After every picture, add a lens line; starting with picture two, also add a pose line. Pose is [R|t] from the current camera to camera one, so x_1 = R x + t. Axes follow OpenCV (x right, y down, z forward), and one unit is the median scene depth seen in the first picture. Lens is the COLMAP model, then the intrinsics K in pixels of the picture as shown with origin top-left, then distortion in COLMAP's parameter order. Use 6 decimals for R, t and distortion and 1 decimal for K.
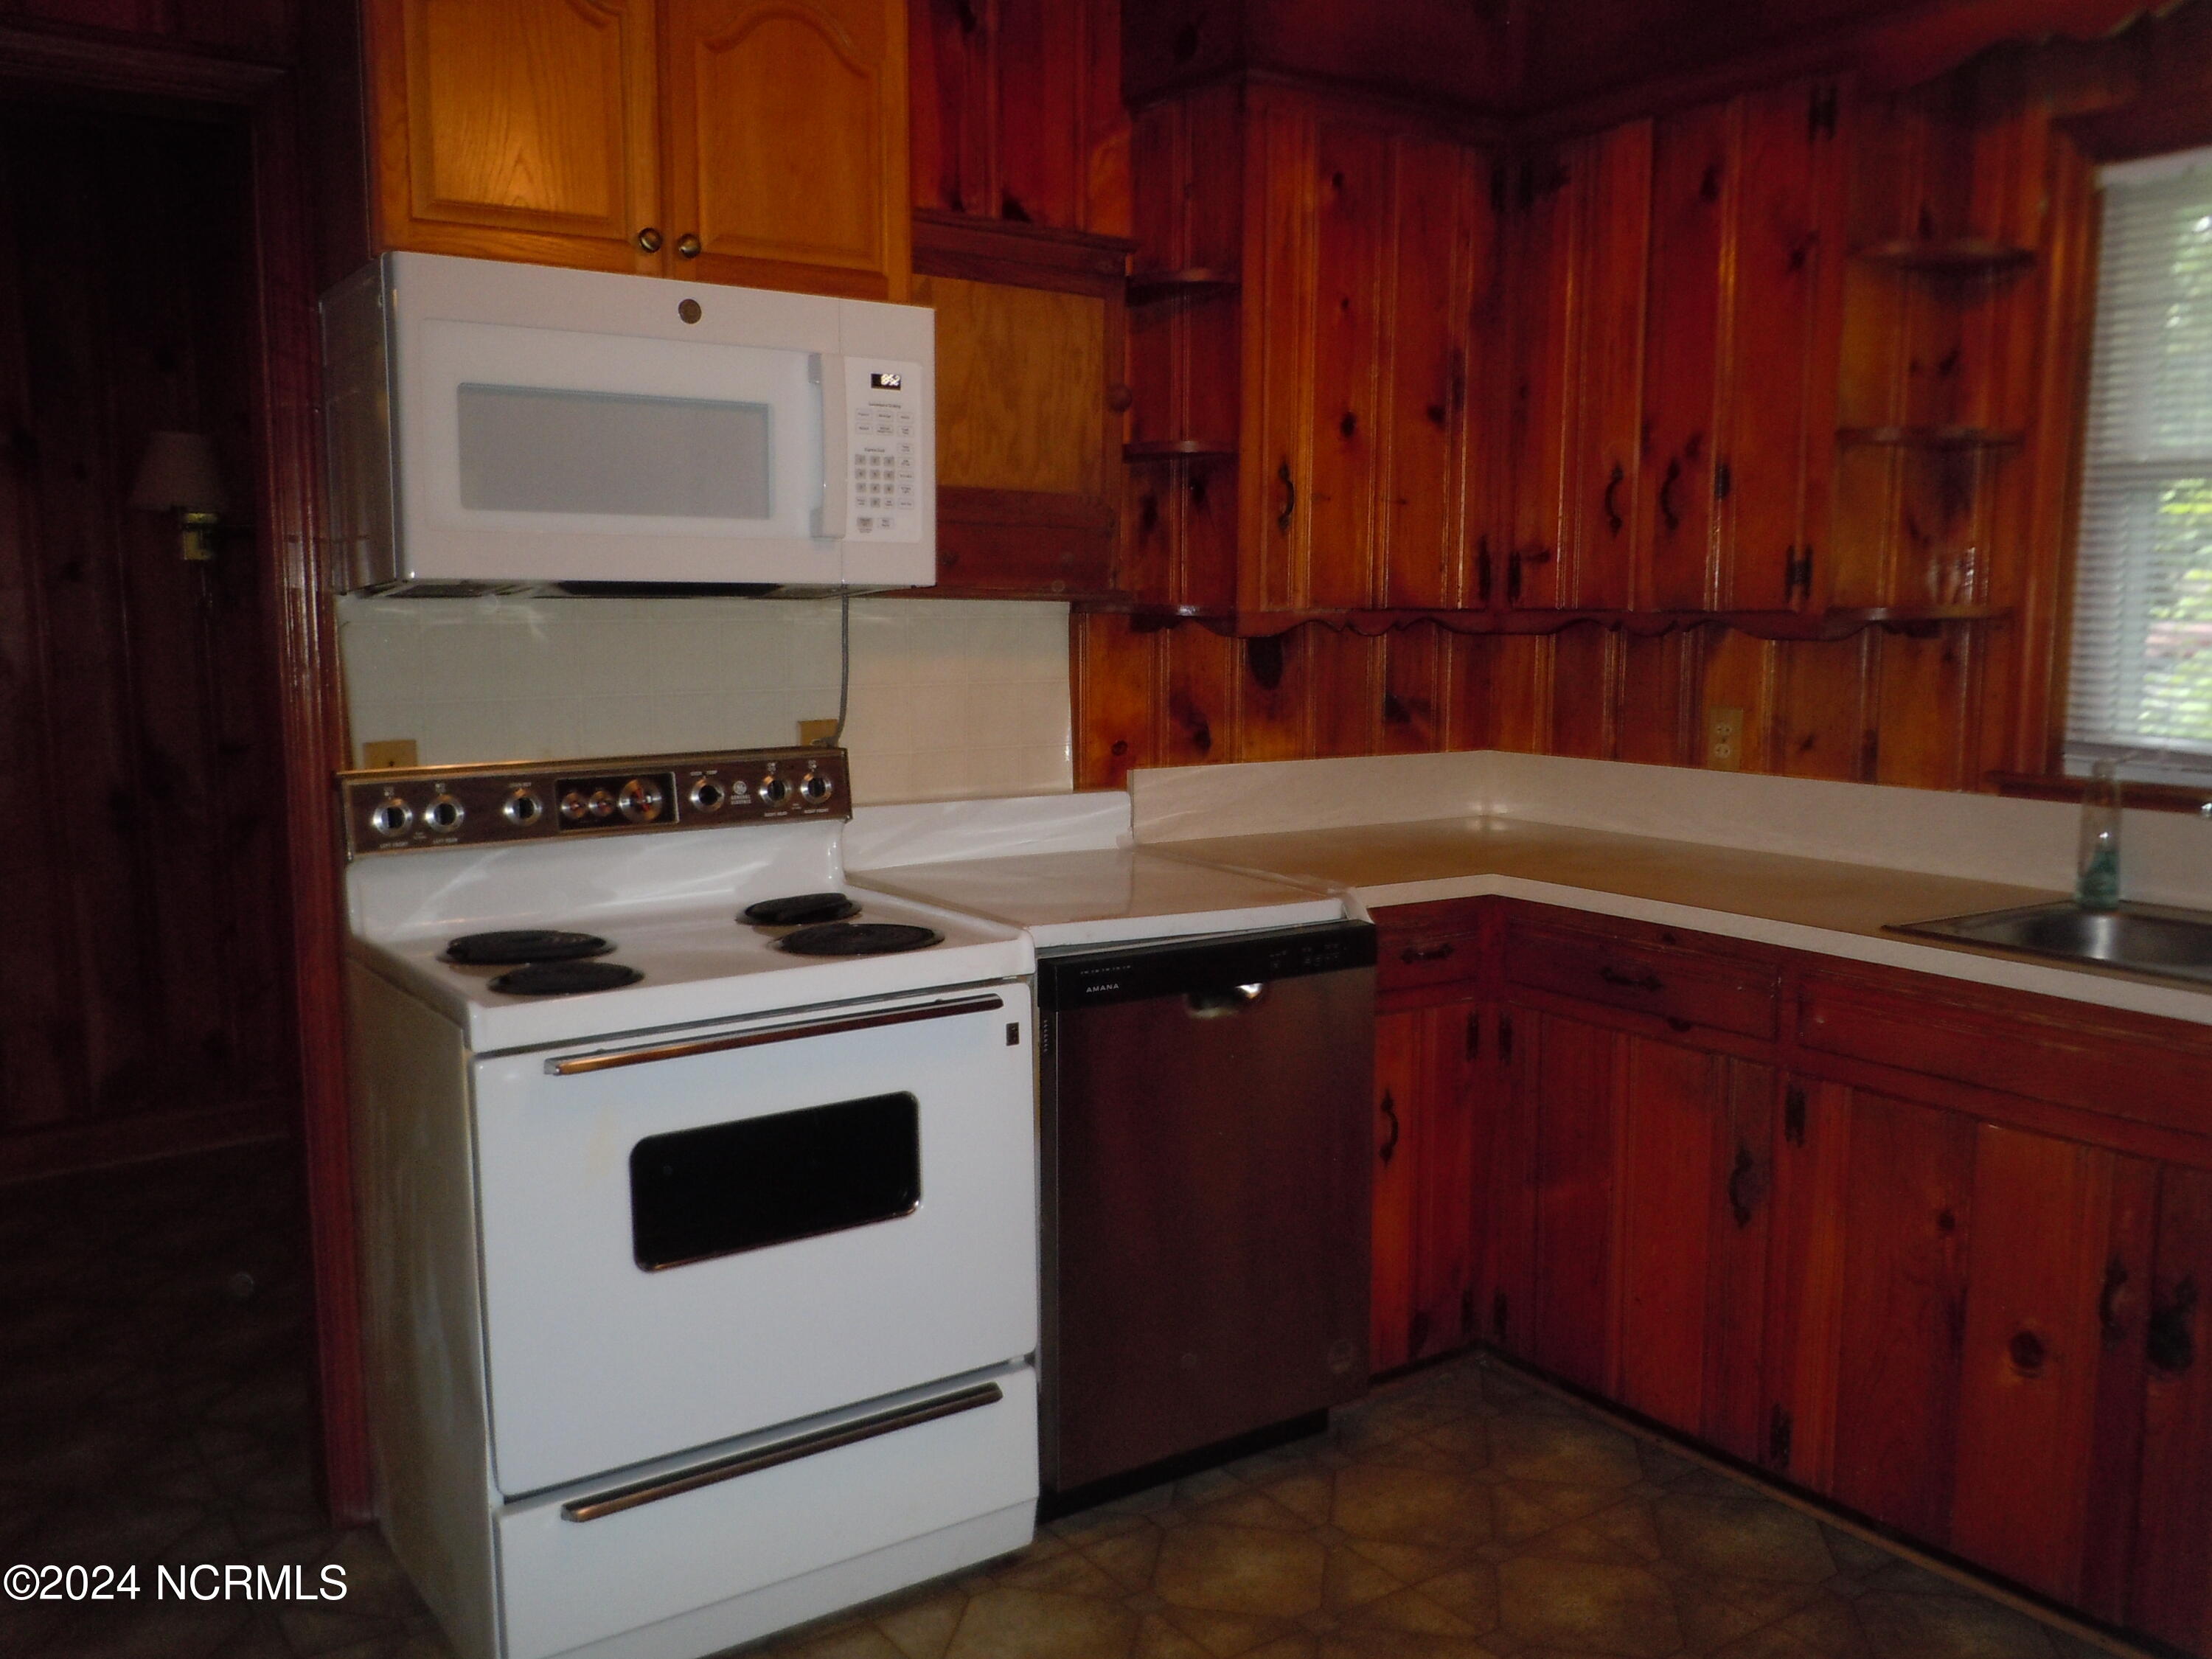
lens RADIAL K [[1869.7, 0, 1096.5], [0, 1869.7, 835.5], [0, 0, 1]] dist [0.003953, -0.030177]
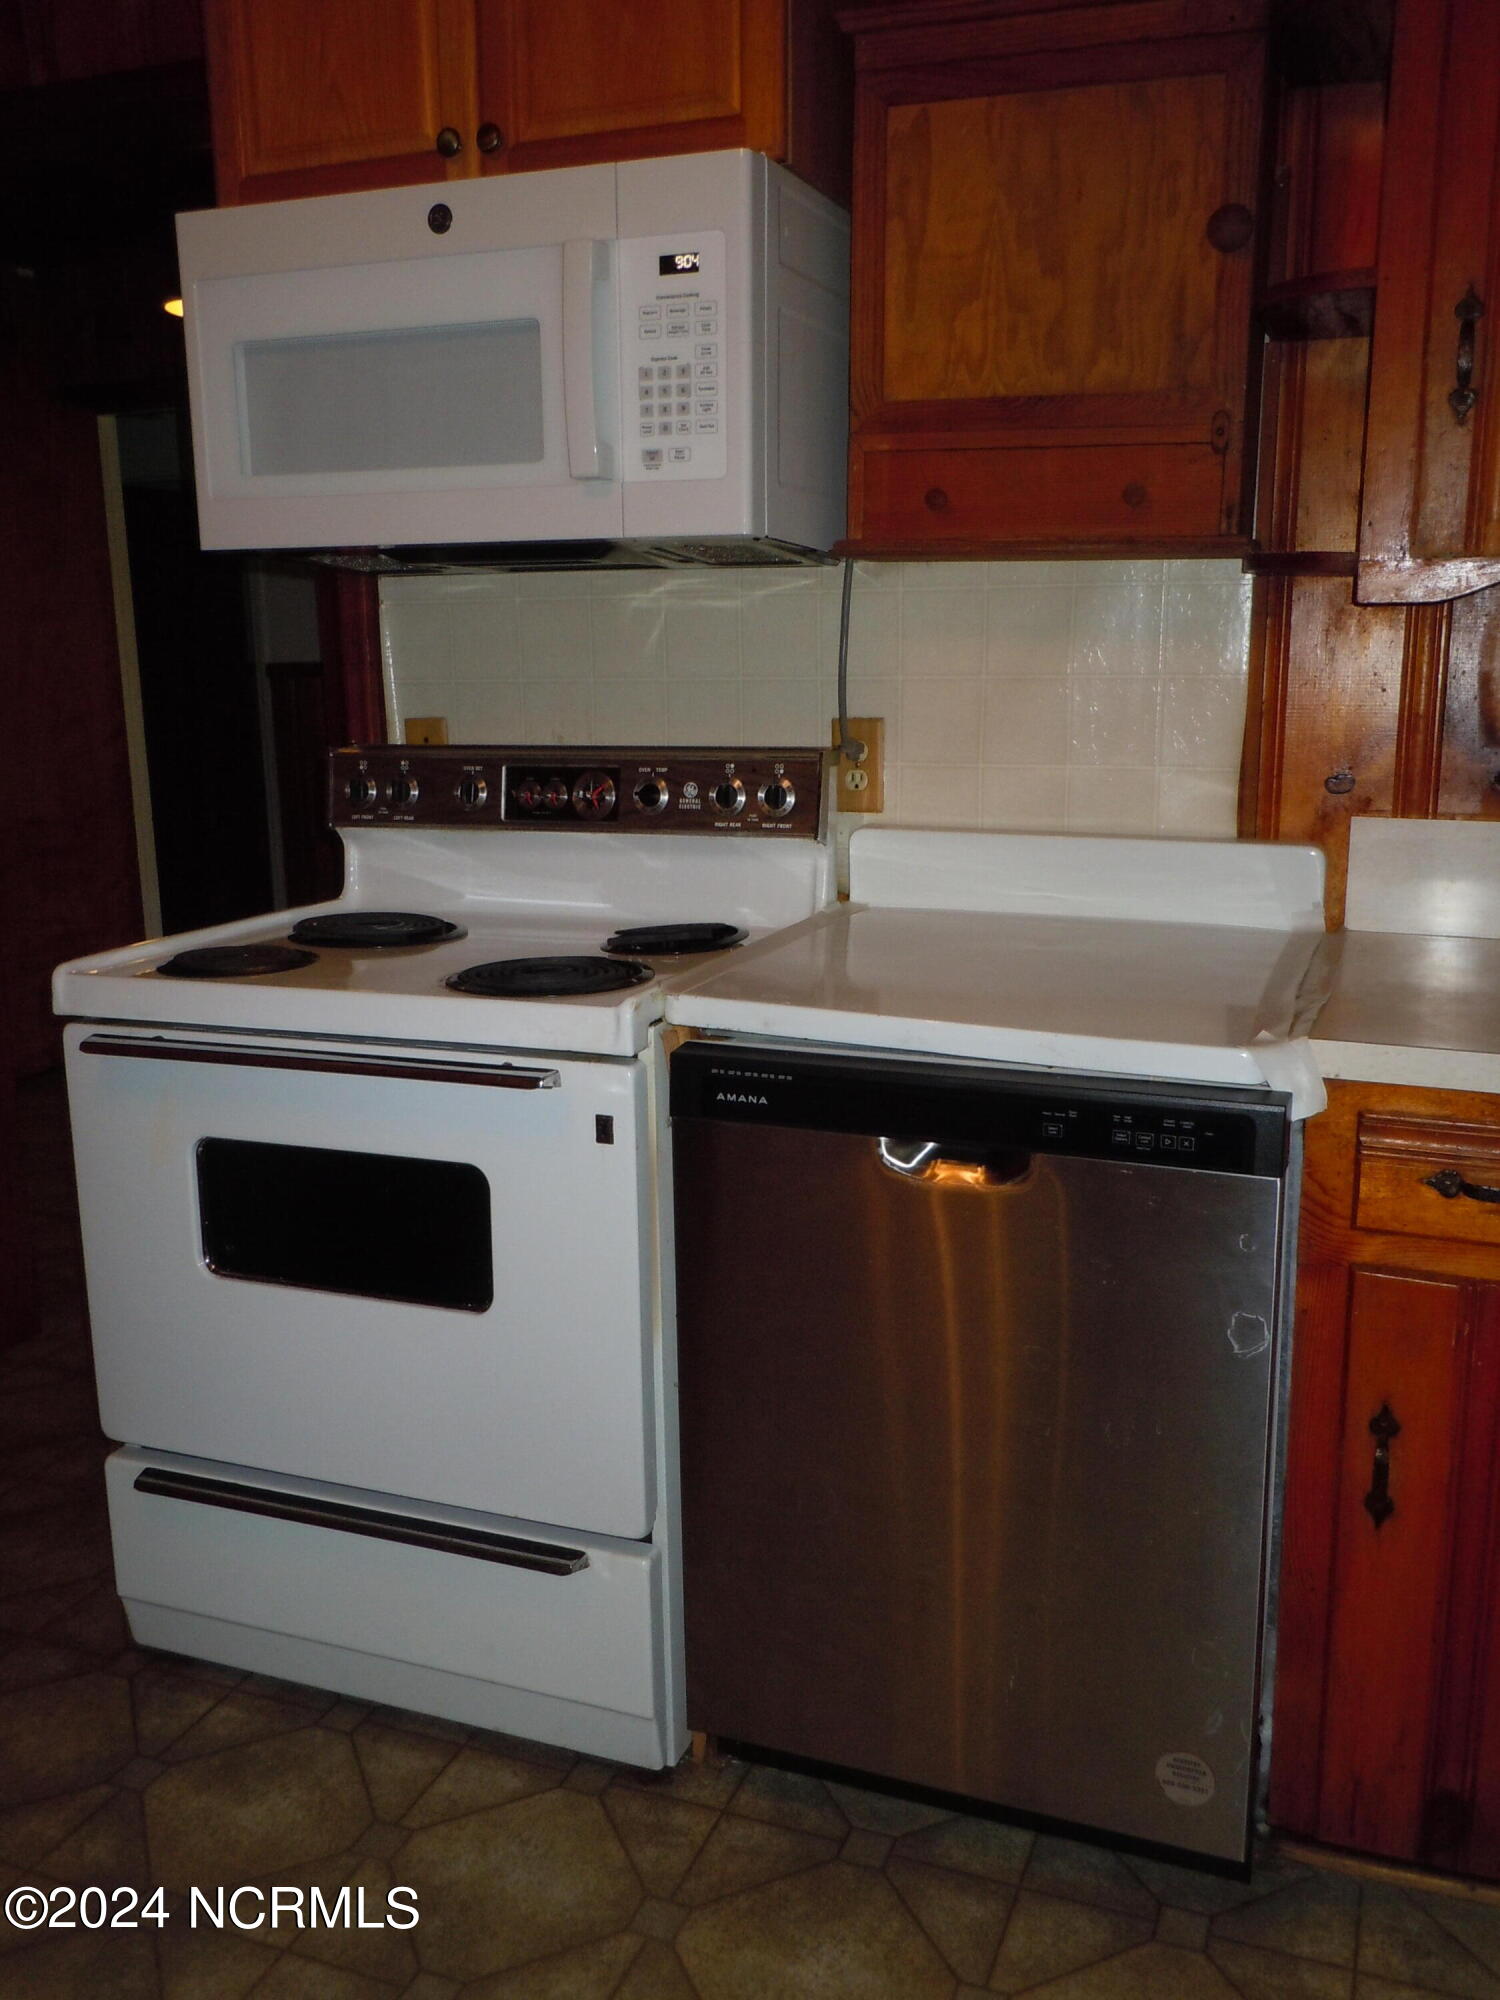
lens RADIAL K [[1690.5, 0, 748.1], [0, 1690.5, 996.3], [0, 0, 1]] dist [0.003953, -0.030177]
pose [[0.562214, 0.166579, -0.810042, 0.508374], [-0.092971, 0.986025, 0.138241, -0.045263], [0.821749, -0.002411, 0.569844, 0.623620]]
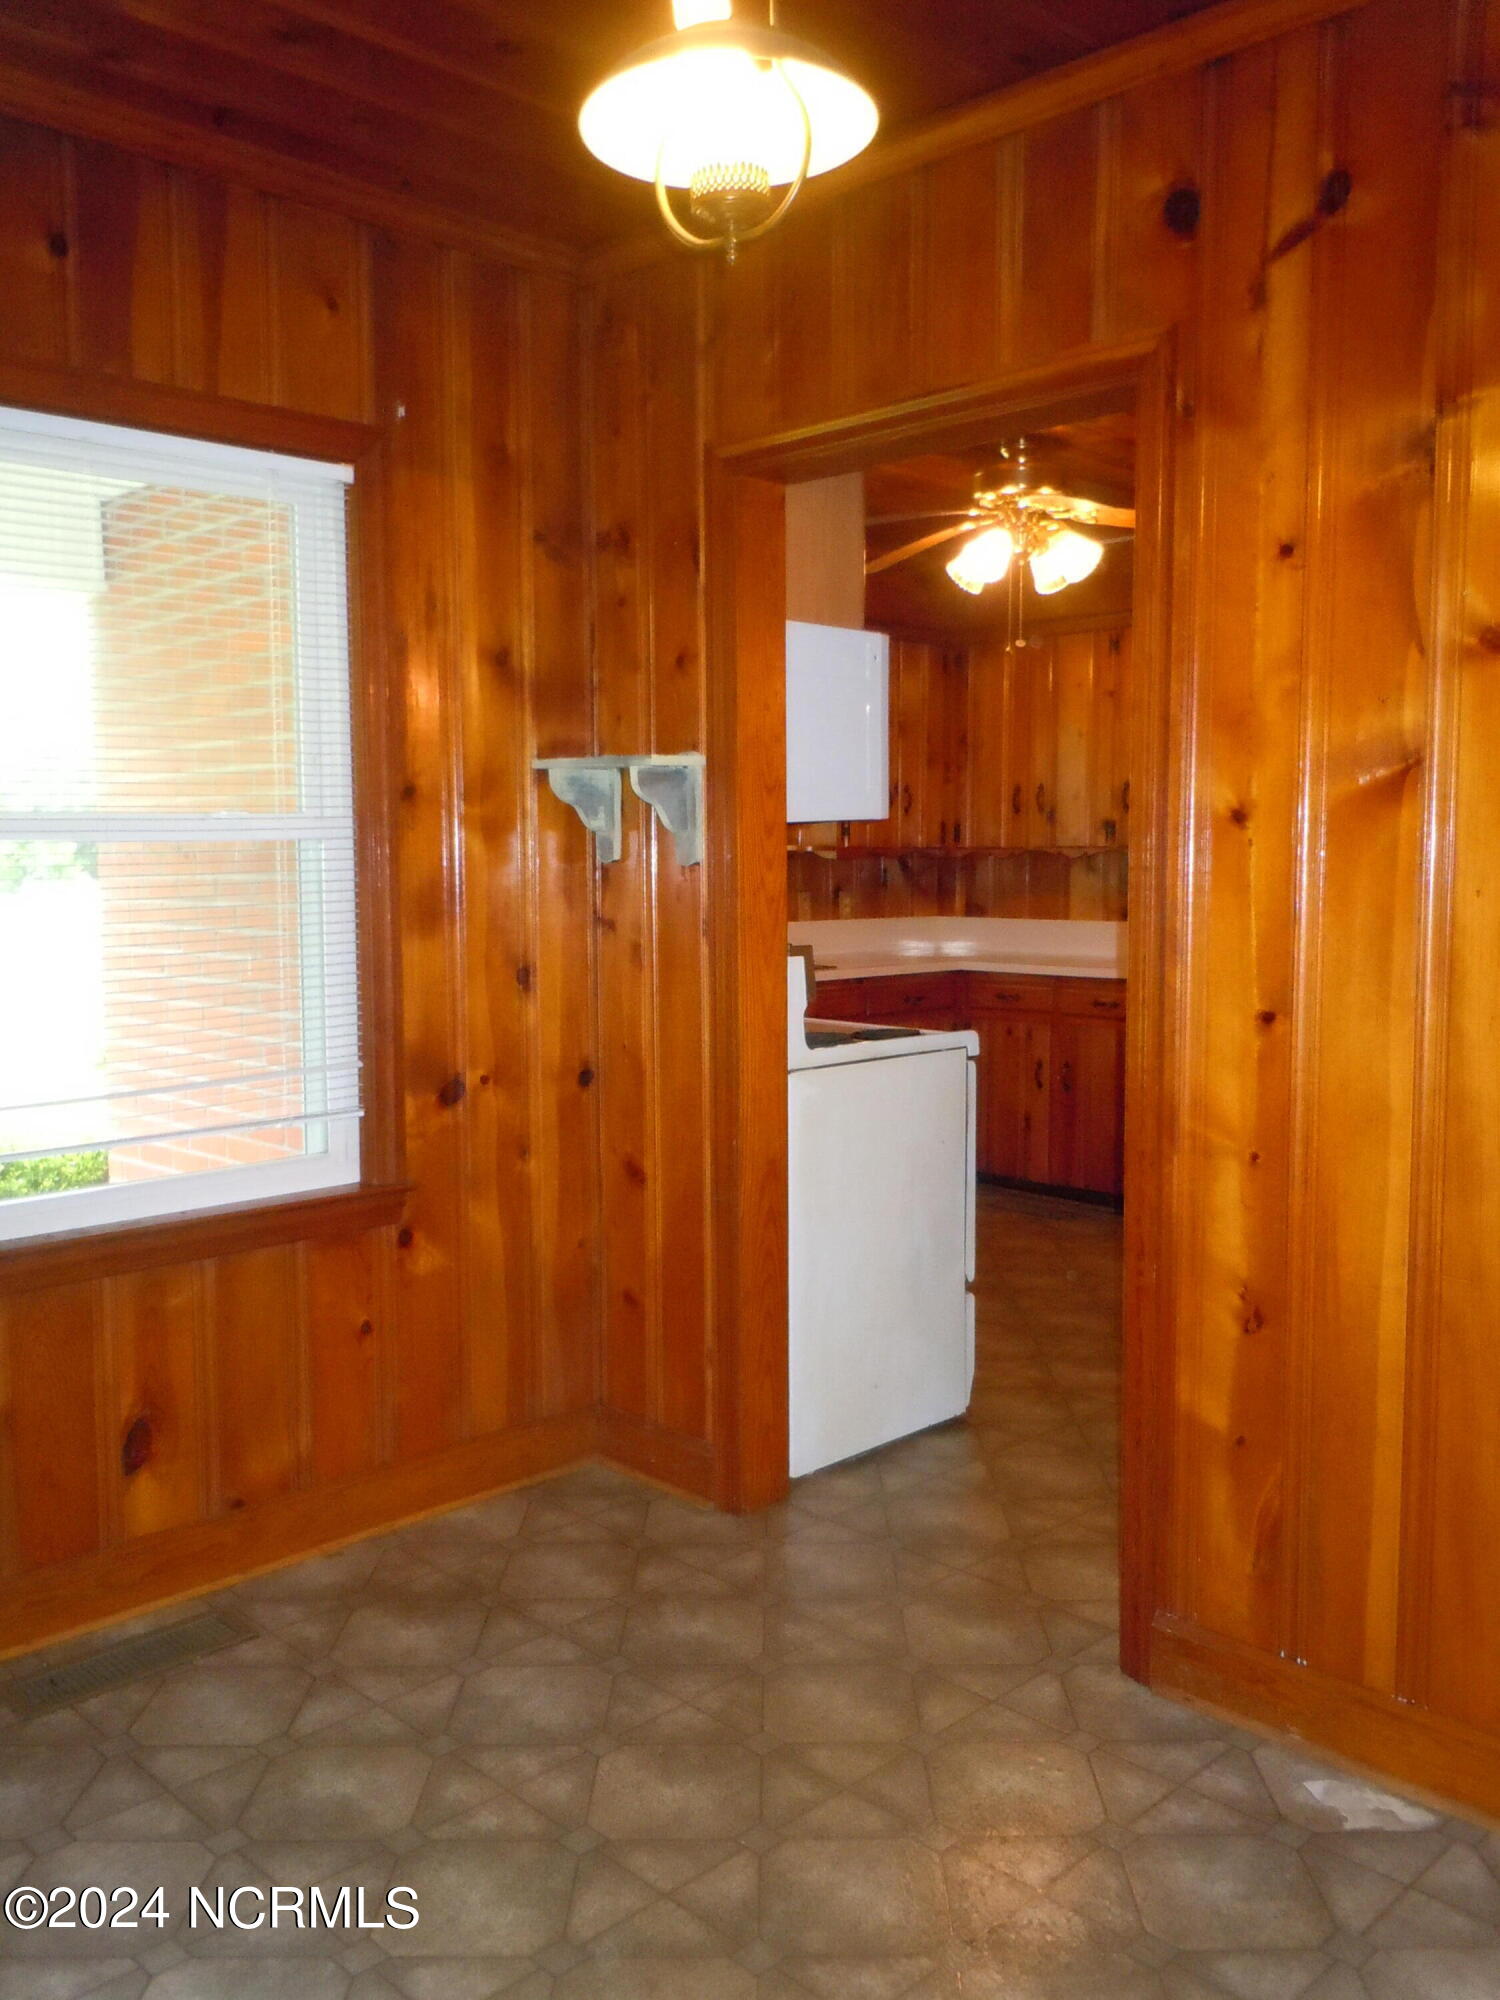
lens RADIAL K [[1690.5, 0, 747.2], [0, 1690.5, 1002.6], [0, 0, 1]] dist [0.003953, -0.030177]
pose [[0.157097, 0.082265, -0.984151, 1.137643], [-0.126166, 0.990031, 0.062617, -0.100193], [0.979491, 0.114330, 0.165910, 0.981413]]
